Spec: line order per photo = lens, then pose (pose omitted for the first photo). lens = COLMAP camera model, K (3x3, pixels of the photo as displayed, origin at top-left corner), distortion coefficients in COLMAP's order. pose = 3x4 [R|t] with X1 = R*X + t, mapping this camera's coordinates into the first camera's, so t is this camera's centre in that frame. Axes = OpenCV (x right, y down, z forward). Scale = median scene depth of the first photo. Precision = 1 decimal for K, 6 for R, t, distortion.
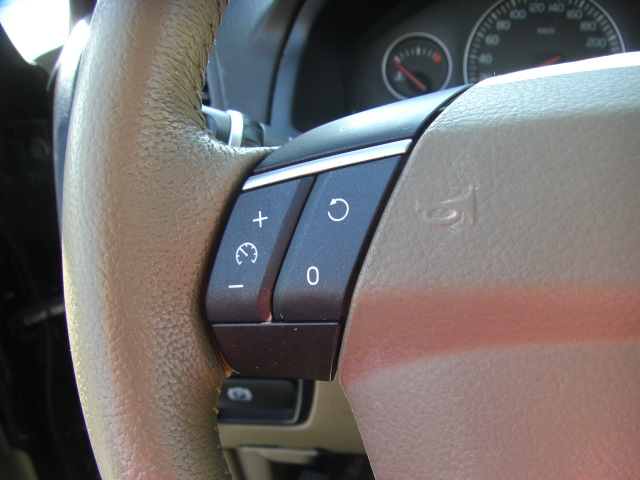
lens RADIAL K [[752.0, 0, 321.7], [0, 752.0, 241.5], [0, 0, 1]] dist [-0.139985, 0.000000]
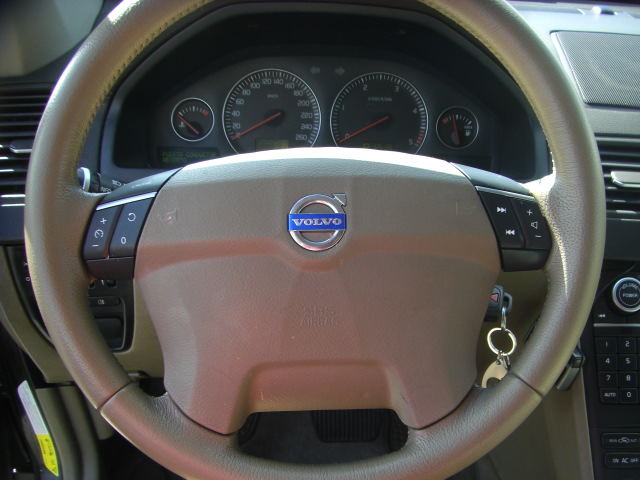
lens RADIAL K [[752.0, 0, 325.1], [0, 752.0, 241.6], [0, 0, 1]] dist [-0.139985, 0.000000]
pose [[0.971887, -0.035074, 0.232819, 0.027849], [0.032147, 0.999349, 0.016354, 0.010612], [-0.233241, -0.008409, 0.972383, -0.717727]]
